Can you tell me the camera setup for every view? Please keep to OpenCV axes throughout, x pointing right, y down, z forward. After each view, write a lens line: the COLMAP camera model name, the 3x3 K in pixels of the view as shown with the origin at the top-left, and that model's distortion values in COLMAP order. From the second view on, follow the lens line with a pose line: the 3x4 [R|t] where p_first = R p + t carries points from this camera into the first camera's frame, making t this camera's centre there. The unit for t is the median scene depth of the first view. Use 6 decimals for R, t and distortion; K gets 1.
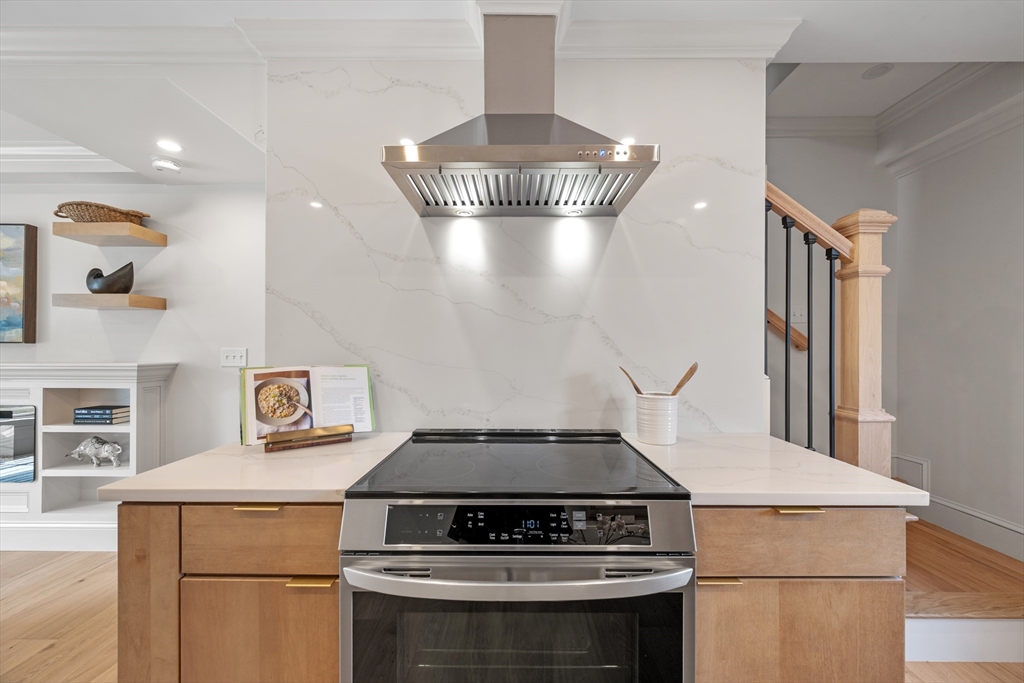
lens RADIAL K [[406.0, 0, 514.3], [0, 406.0, 347.7], [0, 0, 1]] dist [-0.001314, 0.000471]
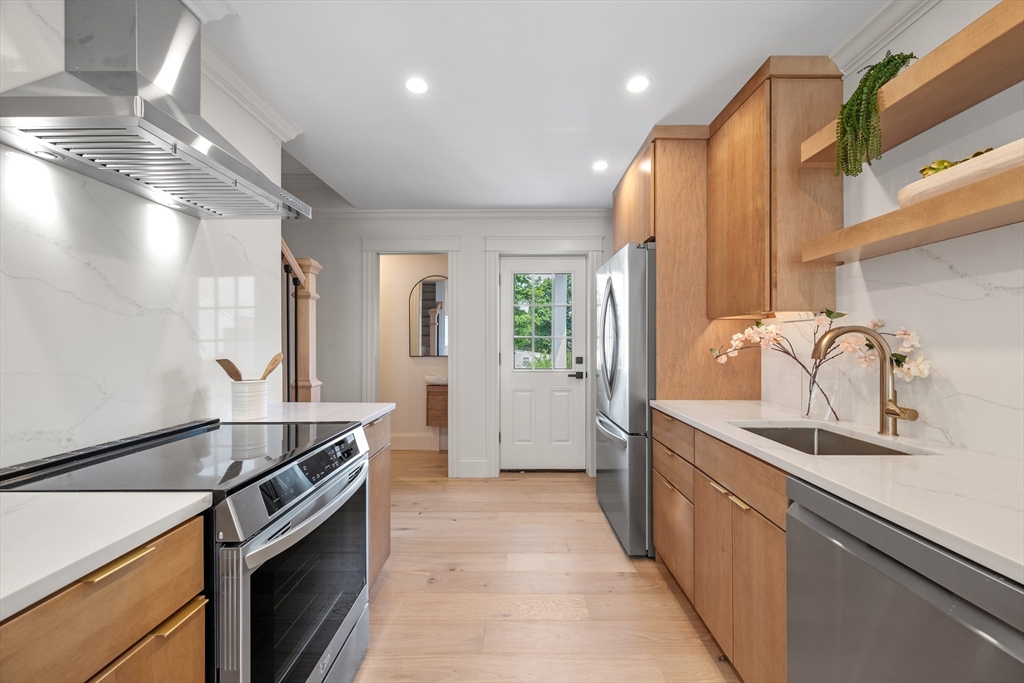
lens RADIAL K [[406.0, 0, 514.5], [0, 406.0, 343.2], [0, 0, 1]] dist [-0.001314, 0.000471]
pose [[0.003282, -0.005019, 0.999982, -0.809030], [0.000145, 0.999987, 0.005018, -0.003544], [-0.999995, 0.000129, 0.003283, 0.173395]]
